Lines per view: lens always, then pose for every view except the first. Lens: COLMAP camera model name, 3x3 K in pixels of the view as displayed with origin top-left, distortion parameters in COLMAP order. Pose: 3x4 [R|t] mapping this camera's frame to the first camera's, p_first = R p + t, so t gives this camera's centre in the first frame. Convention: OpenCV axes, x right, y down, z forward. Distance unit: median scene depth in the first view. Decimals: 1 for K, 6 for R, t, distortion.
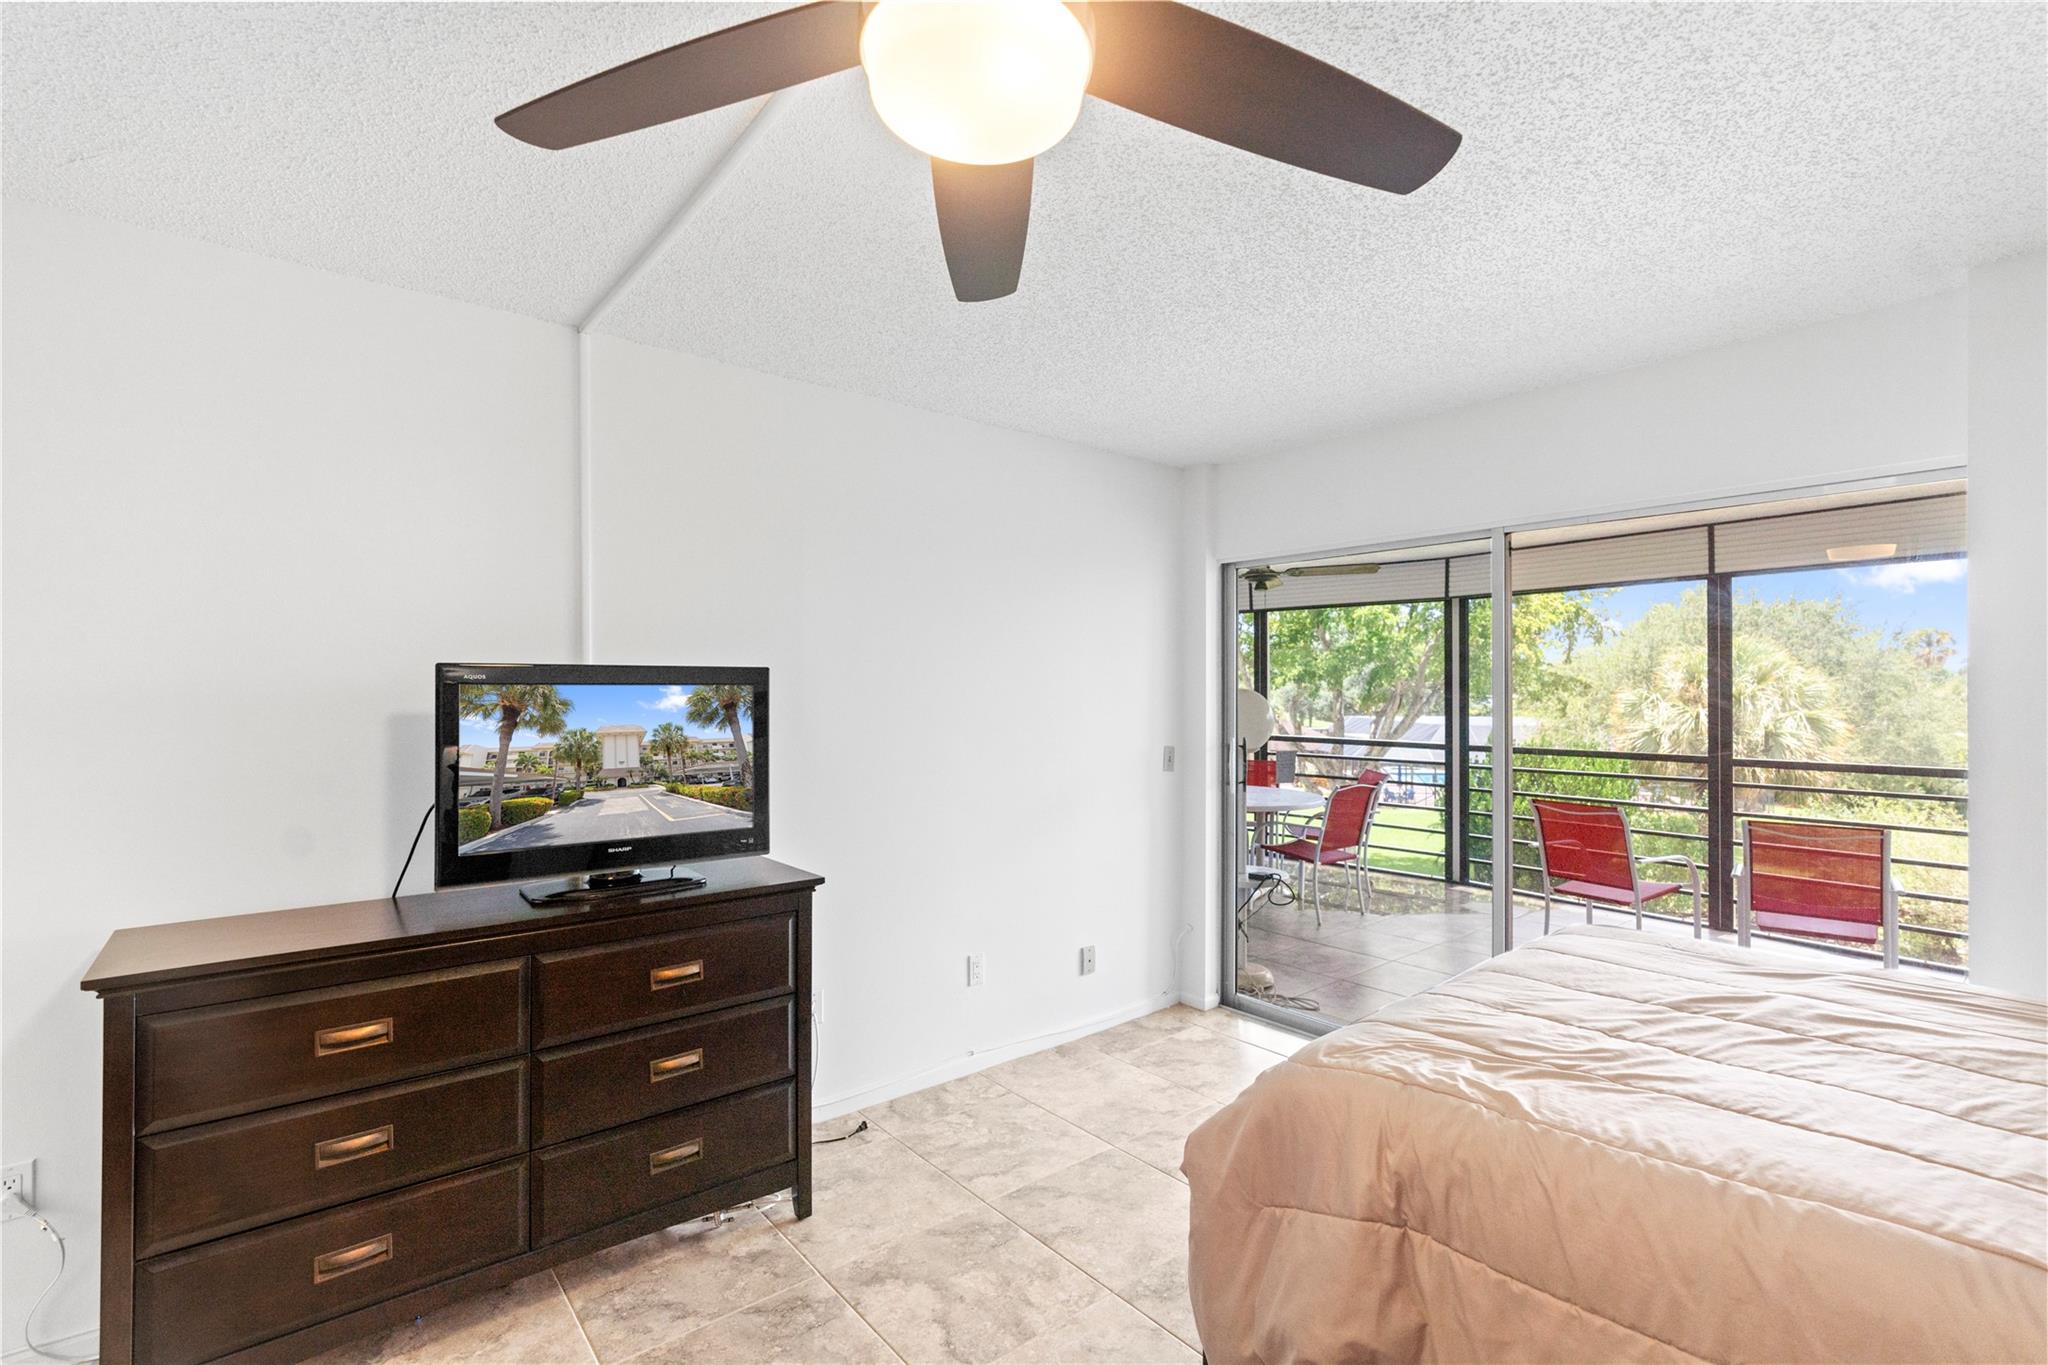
lens RADIAL K [[933.1, 0, 1024.5], [0, 933.1, 685.8], [0, 0, 1]] dist [0.004021, -0.000091]
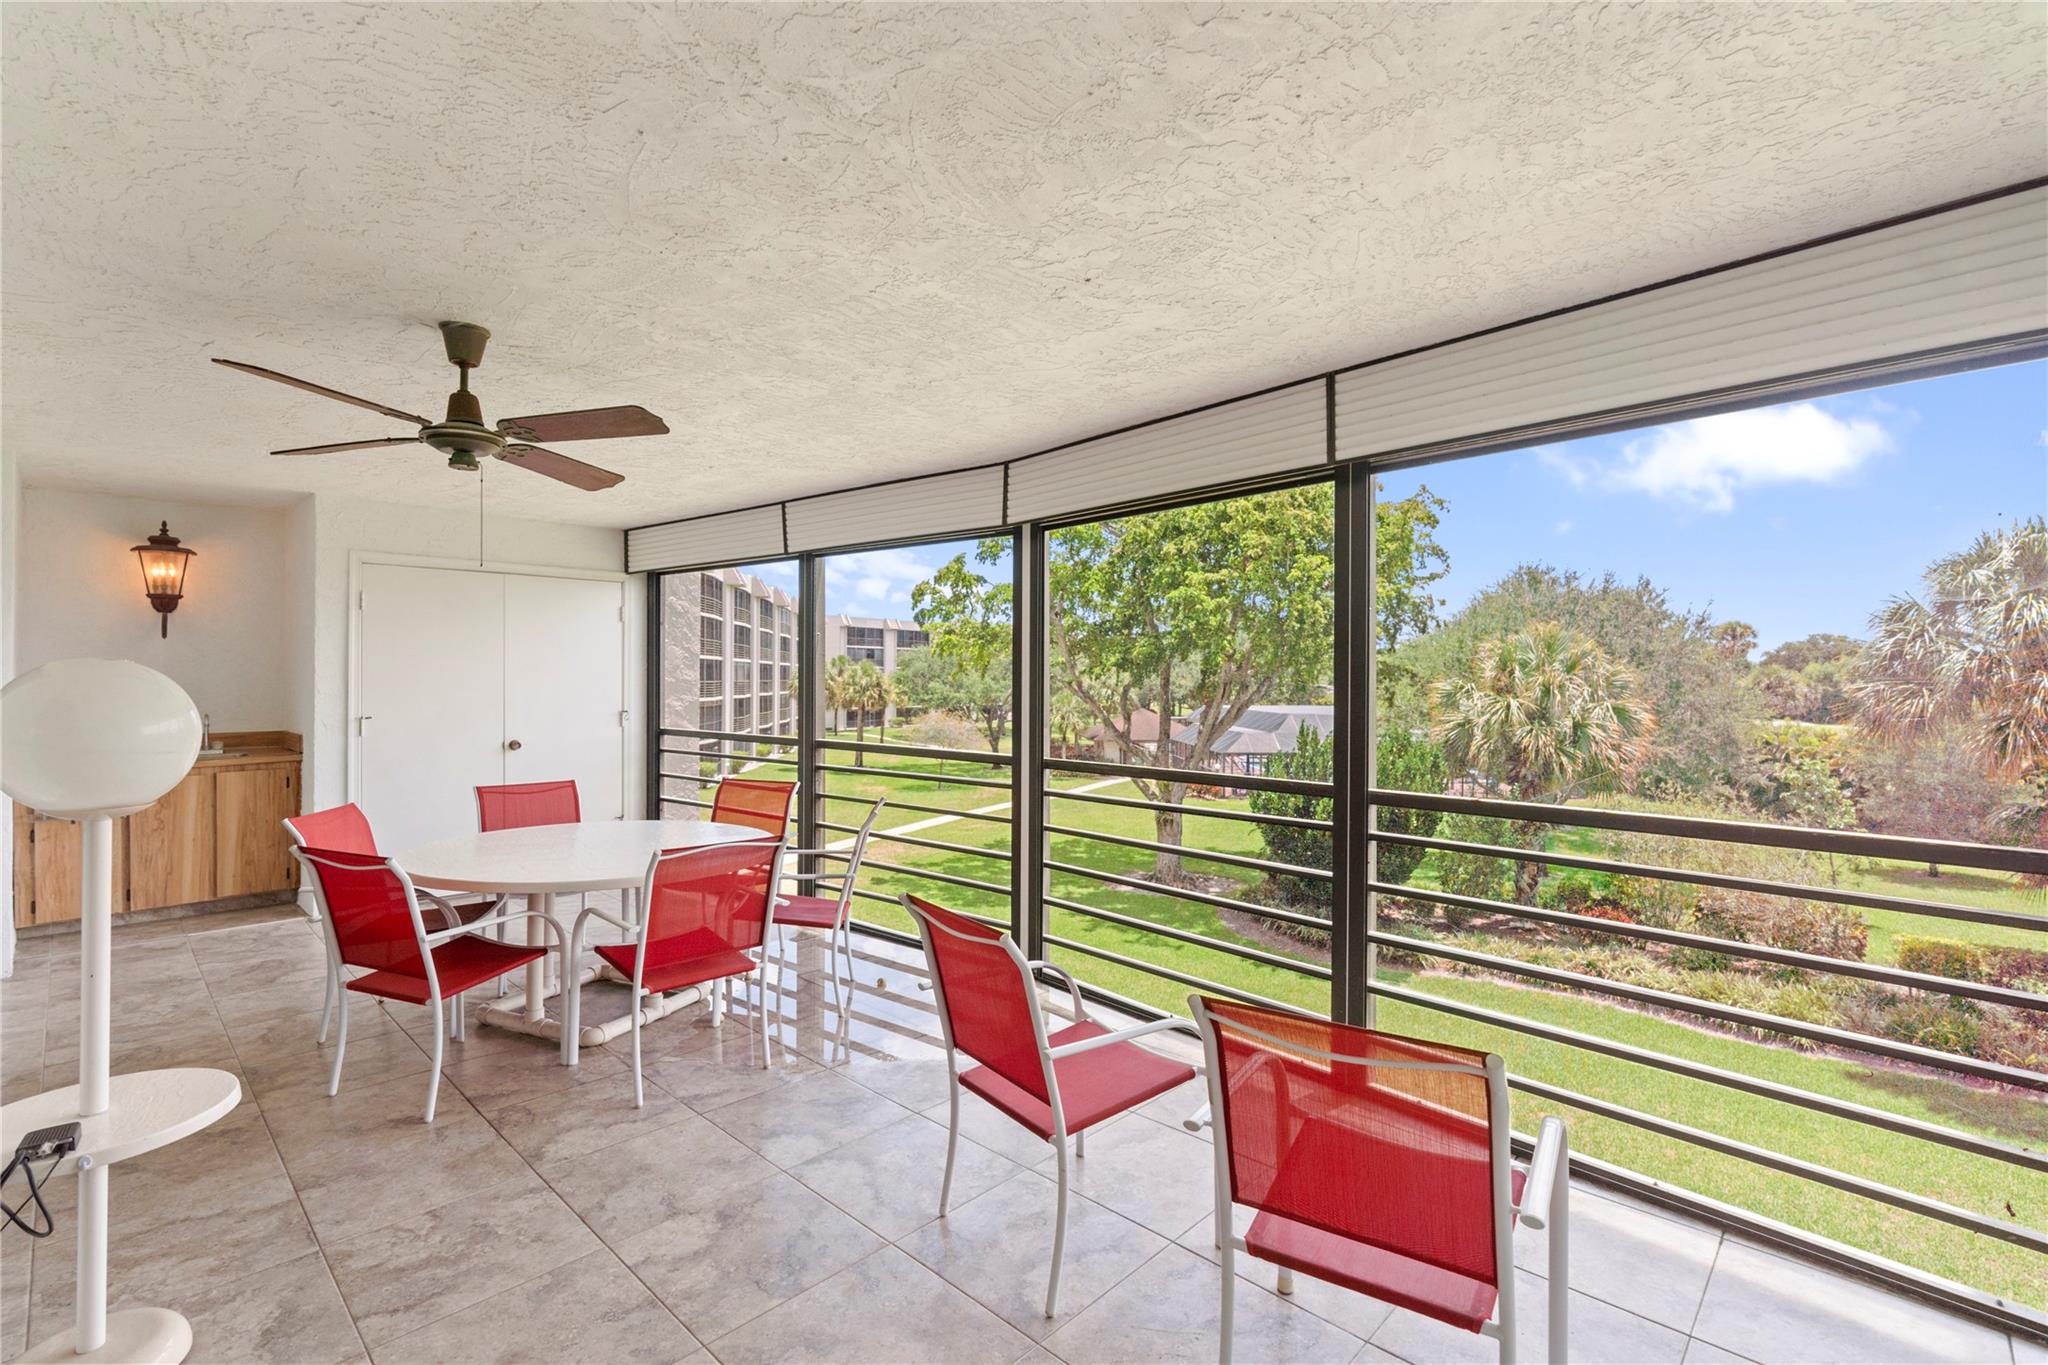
lens RADIAL K [[933.1, 0, 1017.1], [0, 933.1, 687.4], [0, 0, 1]] dist [0.004021, -0.000091]
pose [[0.993607, 0.002165, 0.112875, 0.107757], [-0.003715, 0.999902, 0.013531, 0.001823], [-0.112834, -0.013864, 0.993517, 0.103175]]
